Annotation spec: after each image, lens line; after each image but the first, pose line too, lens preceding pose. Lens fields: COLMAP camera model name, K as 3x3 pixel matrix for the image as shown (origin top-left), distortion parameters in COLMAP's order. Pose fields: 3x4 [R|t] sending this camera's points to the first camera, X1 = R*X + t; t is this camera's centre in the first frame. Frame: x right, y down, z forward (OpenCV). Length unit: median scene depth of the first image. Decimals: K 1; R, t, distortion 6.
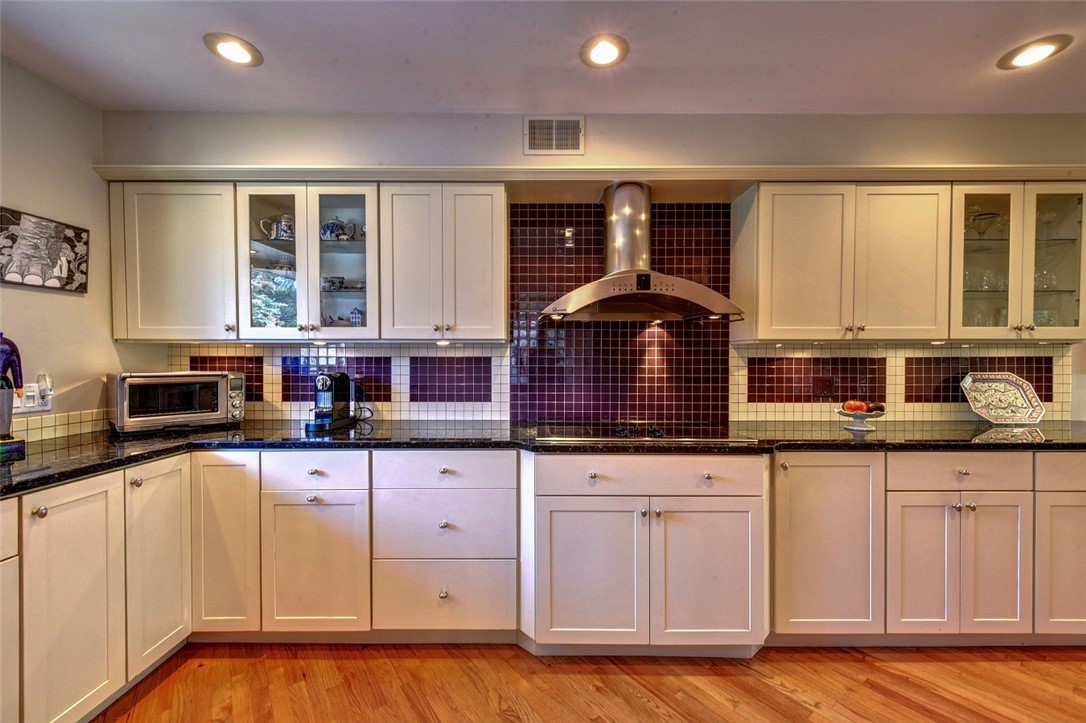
lens RADIAL K [[434.1, 0, 541.9], [0, 434.1, 364.8], [0, 0, 1]] dist [-0.000179, -0.000266]
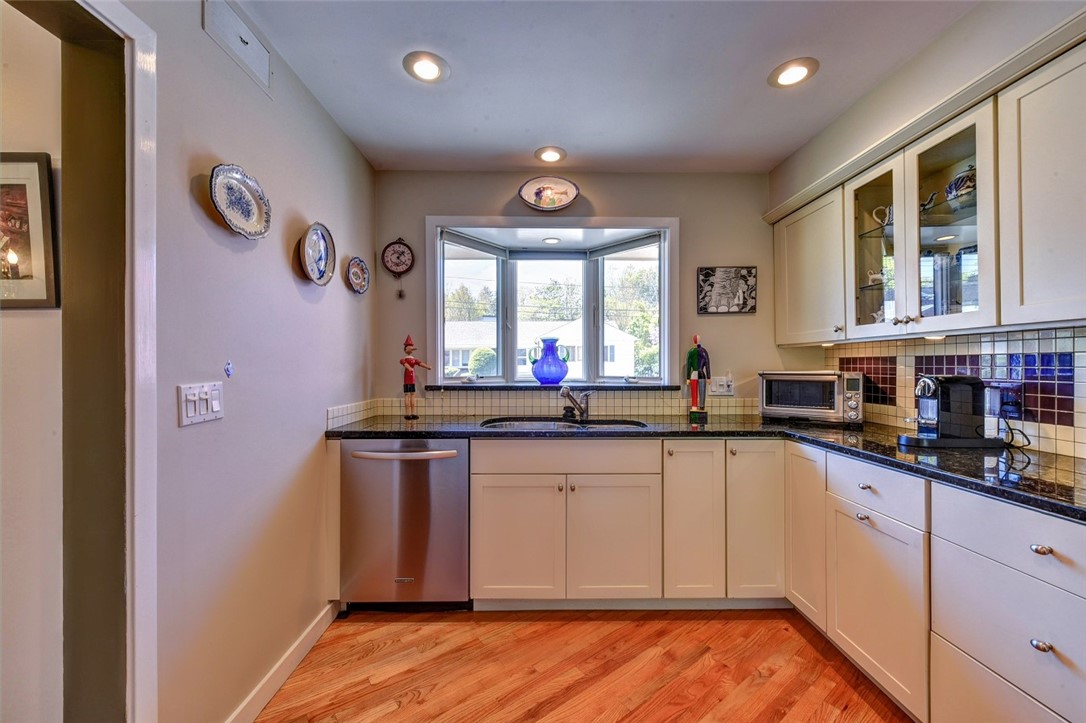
lens RADIAL K [[428.3, 0, 539.8], [0, 428.3, 365.4], [0, 0, 1]] dist [0.001788, 0.000035]
pose [[0.012497, -0.001042, -0.999921, 0.332118], [-0.010805, 0.999941, -0.001177, 0.011863], [0.999864, 0.010819, 0.012485, 0.341017]]
